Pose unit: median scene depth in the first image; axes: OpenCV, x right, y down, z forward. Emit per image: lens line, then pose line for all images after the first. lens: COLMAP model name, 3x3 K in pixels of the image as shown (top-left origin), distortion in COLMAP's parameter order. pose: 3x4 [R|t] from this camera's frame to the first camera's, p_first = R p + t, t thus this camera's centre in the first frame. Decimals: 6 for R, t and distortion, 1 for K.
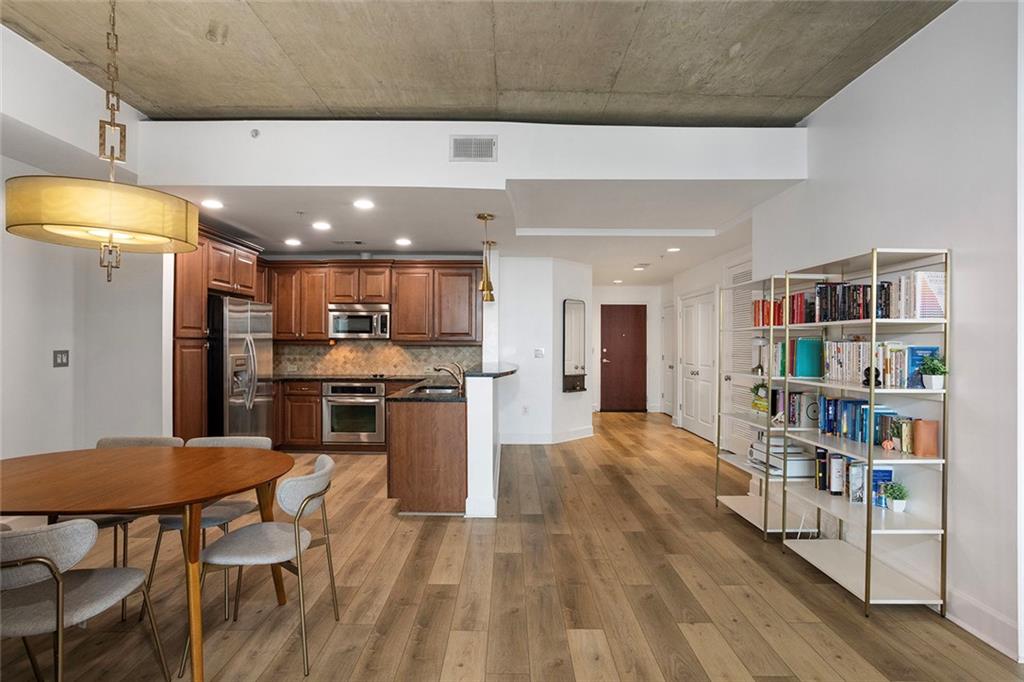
lens RADIAL K [[520.8, 0, 512.0], [0, 520.8, 341.0], [0, 0, 1]] dist [-0.051192, 0.025499]
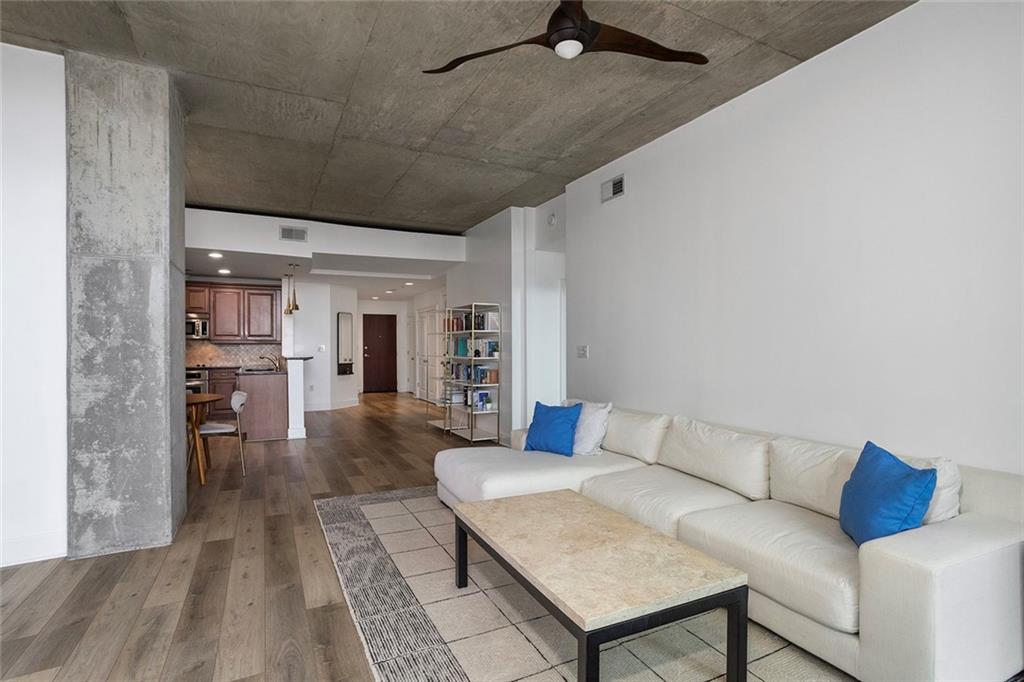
lens RADIAL K [[495.8, 0, 508.8], [0, 495.8, 344.8], [0, 0, 1]] dist [-0.060491, 0.040671]
pose [[0.896706, -0.005652, 0.442590, -0.102914], [0.003021, 0.999973, 0.006649, 0.005738], [-0.442616, -0.004625, 0.896699, -0.572008]]
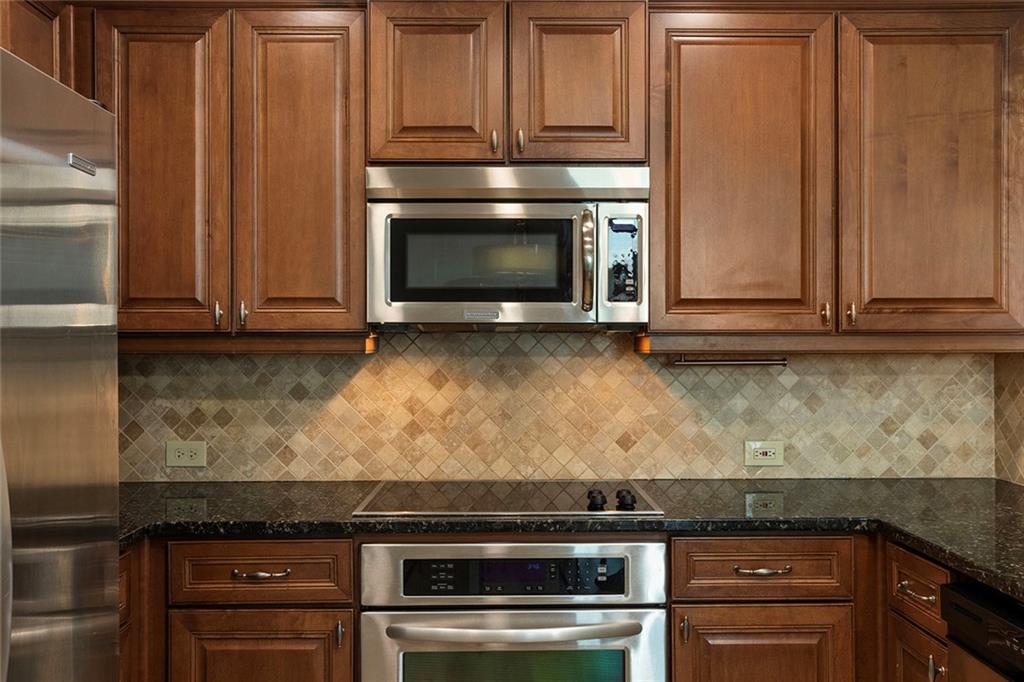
lens RADIAL K [[916.6, 0, 512.0], [0, 916.6, 341.0], [0, 0, 1]] dist [0.006473, 0.025083]
pose [[0.999946, -0.005692, 0.008741, -0.325528], [0.005694, 0.999984, -0.000140, 0.002130], [-0.008740, 0.000190, 0.999962, 0.673407]]
